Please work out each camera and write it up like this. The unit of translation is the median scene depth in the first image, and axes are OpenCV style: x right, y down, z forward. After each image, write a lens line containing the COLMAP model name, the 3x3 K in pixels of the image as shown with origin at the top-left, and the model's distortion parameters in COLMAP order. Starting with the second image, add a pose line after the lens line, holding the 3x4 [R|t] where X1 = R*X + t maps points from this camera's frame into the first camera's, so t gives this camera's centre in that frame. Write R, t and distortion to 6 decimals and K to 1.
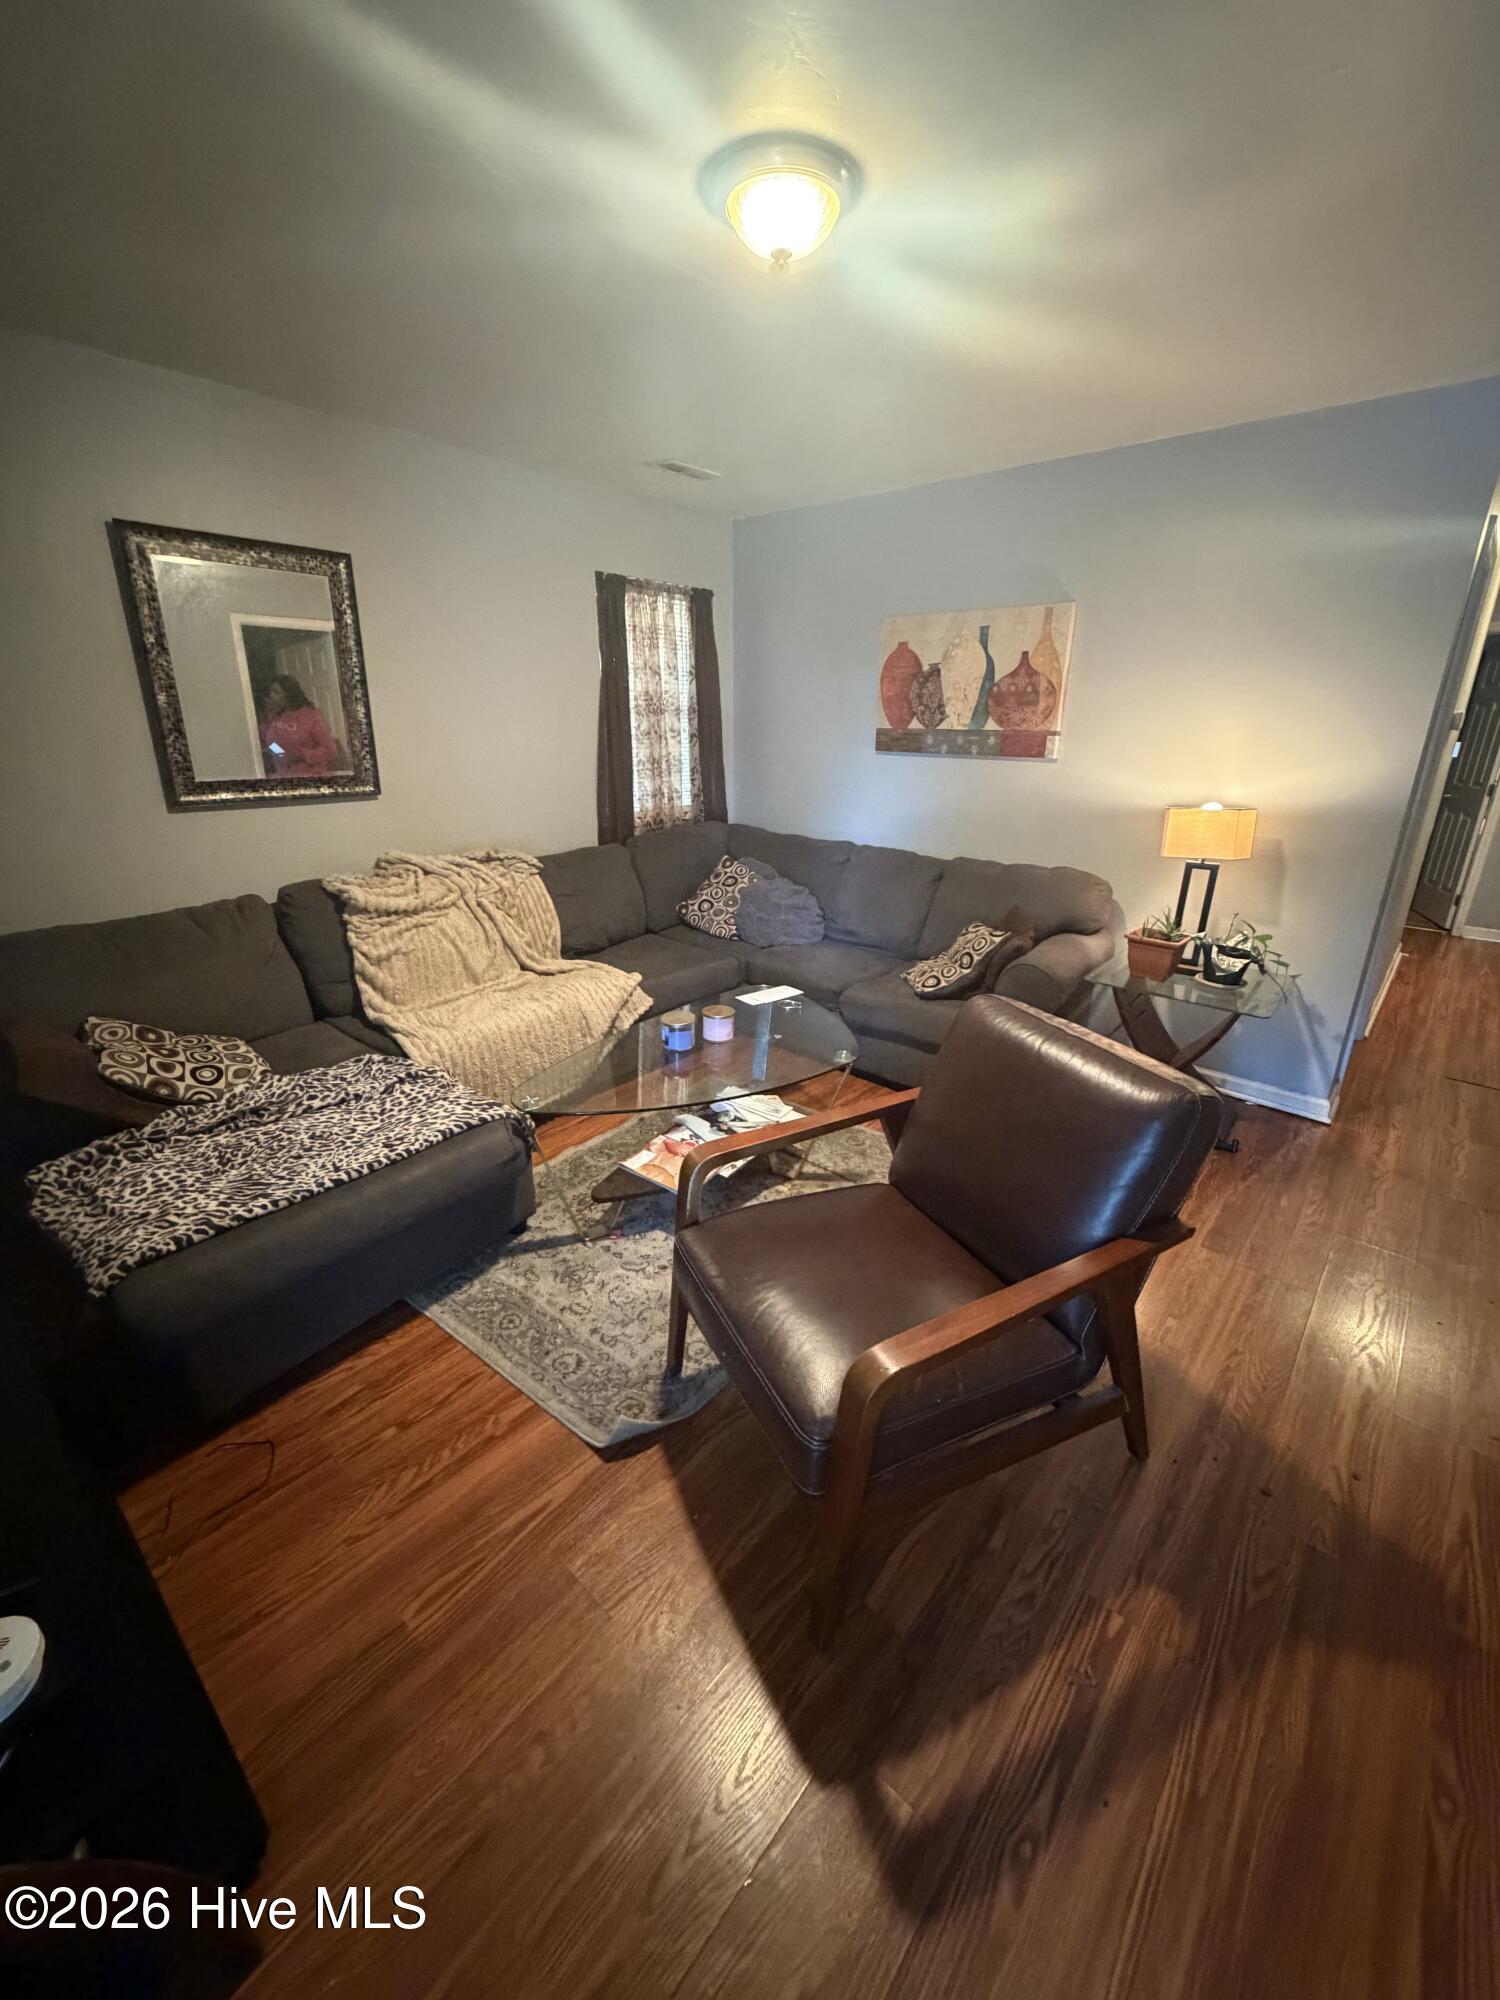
lens RADIAL K [[803.2, 0, 748.0], [0, 803.2, 998.4], [0, 0, 1]] dist [0.002213, -0.000093]
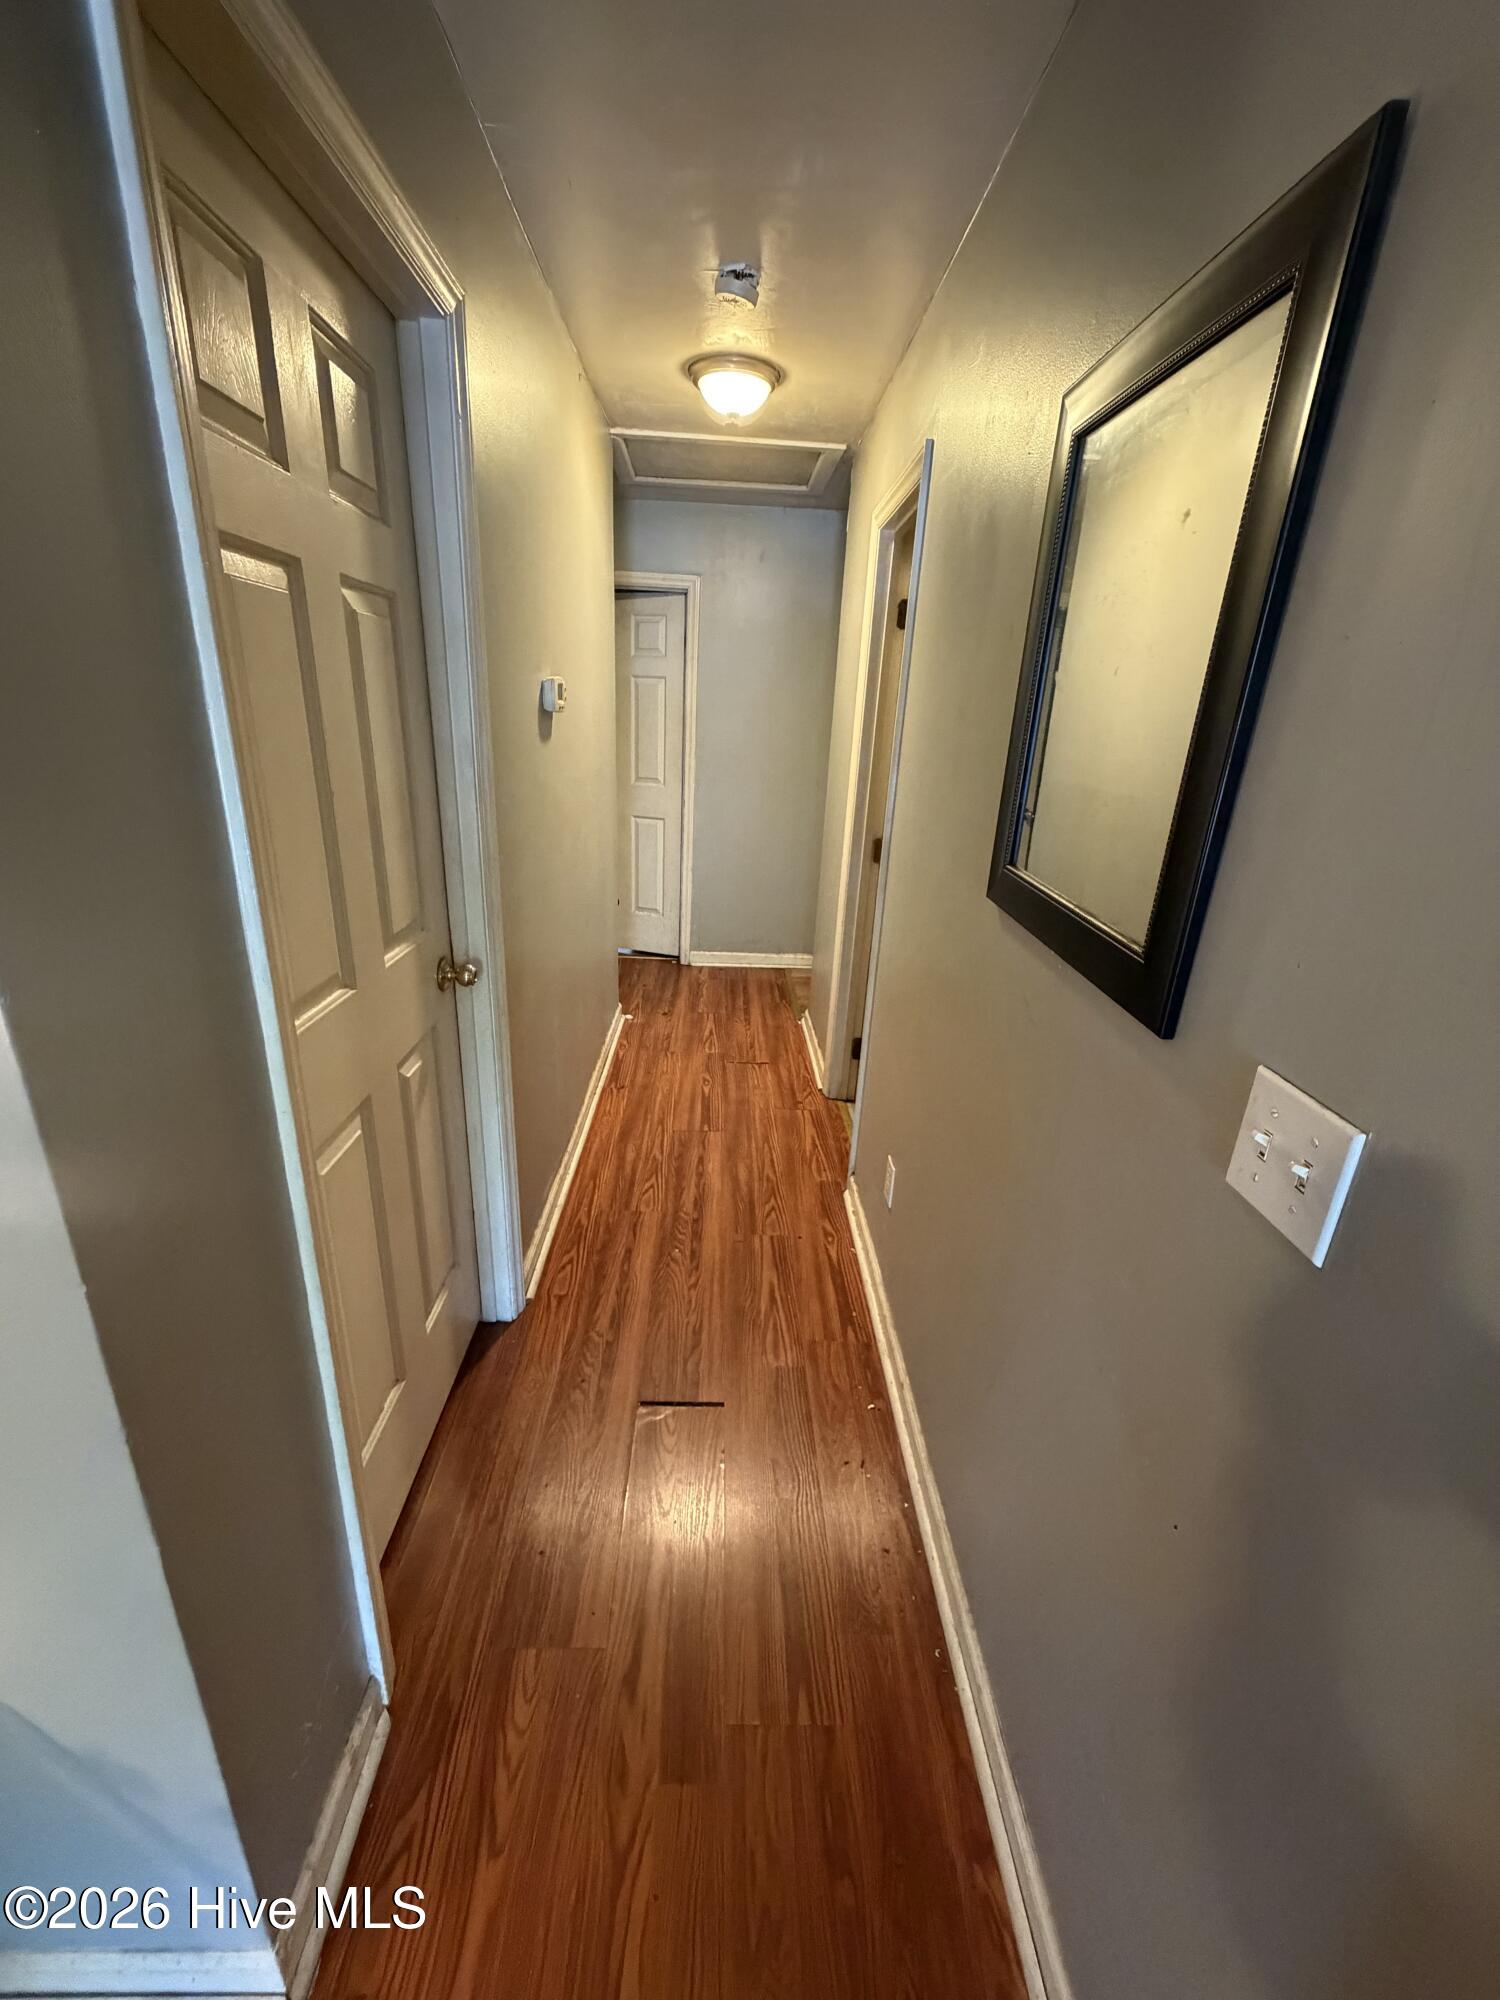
lens RADIAL K [[803.2, 0, 746.9], [0, 803.2, 998.0], [0, 0, 1]] dist [0.002213, -0.000093]
pose [[0.735376, -0.206404, 0.645460, 0.424479], [0.179756, 0.977779, 0.107874, -0.131620], [-0.653383, 0.036698, 0.756138, 0.369863]]
